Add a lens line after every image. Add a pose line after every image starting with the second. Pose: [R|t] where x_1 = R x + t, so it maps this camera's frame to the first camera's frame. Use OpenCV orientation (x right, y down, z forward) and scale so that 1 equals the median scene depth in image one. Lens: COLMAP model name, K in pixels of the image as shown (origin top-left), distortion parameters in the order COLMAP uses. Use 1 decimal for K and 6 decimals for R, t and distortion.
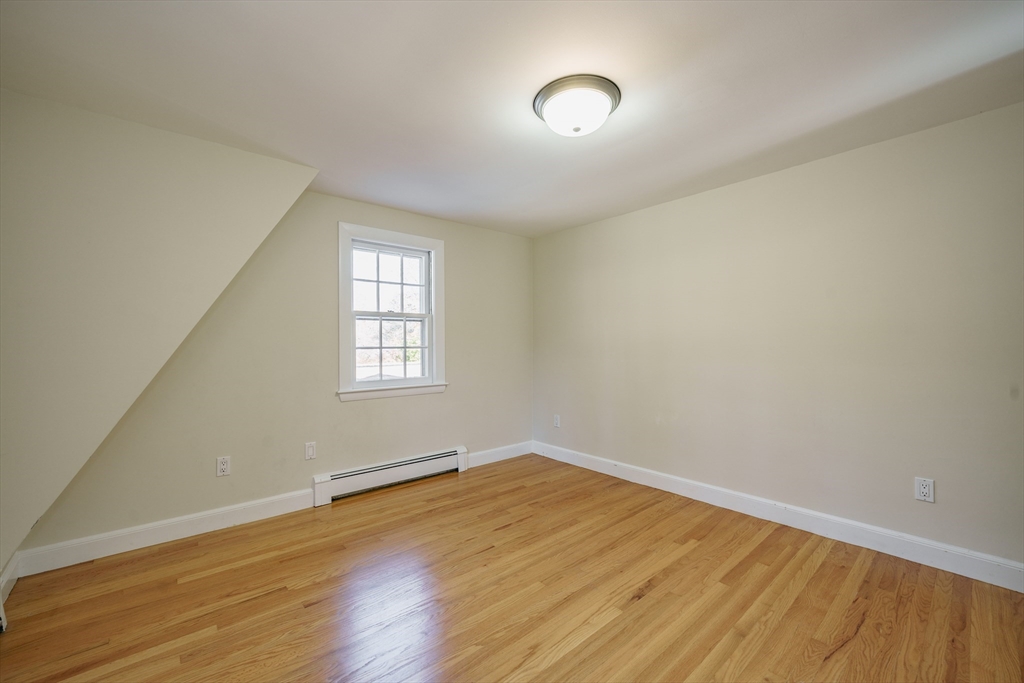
lens RADIAL K [[419.9, 0, 510.0], [0, 419.9, 338.1], [0, 0, 1]] dist [-0.002946, -0.000322]
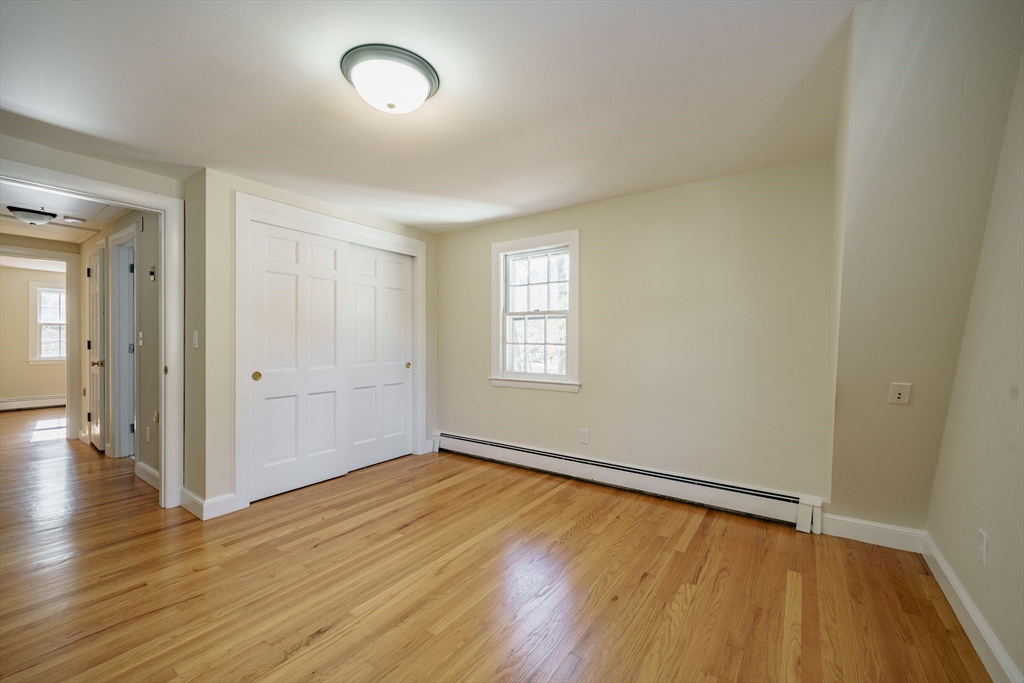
lens RADIAL K [[419.9, 0, 510.0], [0, 419.9, 338.1], [0, 0, 1]] dist [-0.002946, -0.000322]
pose [[-0.970791, 0.002294, -0.239915, 0.133554], [0.007096, 0.999791, -0.019154, 0.028834], [0.239821, -0.020297, -0.970605, 1.998944]]
